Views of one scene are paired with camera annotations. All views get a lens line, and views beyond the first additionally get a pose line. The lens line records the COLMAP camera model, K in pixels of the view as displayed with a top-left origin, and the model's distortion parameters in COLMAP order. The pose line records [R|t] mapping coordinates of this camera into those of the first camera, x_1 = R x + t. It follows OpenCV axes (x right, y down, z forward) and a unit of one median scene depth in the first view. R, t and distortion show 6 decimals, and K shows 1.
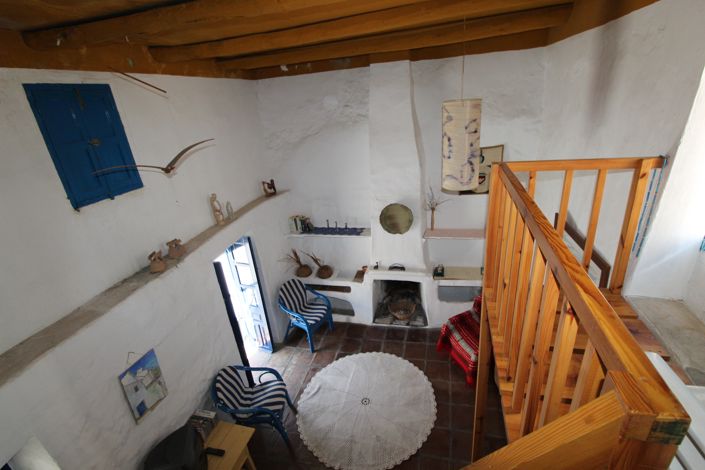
lens RADIAL K [[328.4, 0, 360.8], [0, 328.4, 237.4], [0, 0, 1]] dist [-0.001227, -0.014538]
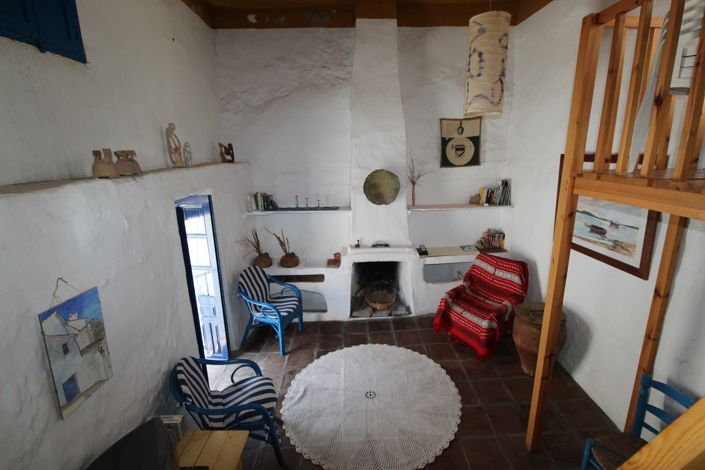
lens RADIAL K [[328.4, 0, 360.8], [0, 328.4, 237.4], [0, 0, 1]] dist [-0.001227, -0.014538]
pose [[0.960978, -0.003129, 0.276608, -0.197766], [0.045918, 0.987868, -0.148354, 0.211239], [-0.272788, 0.155266, 0.949463, 0.172232]]
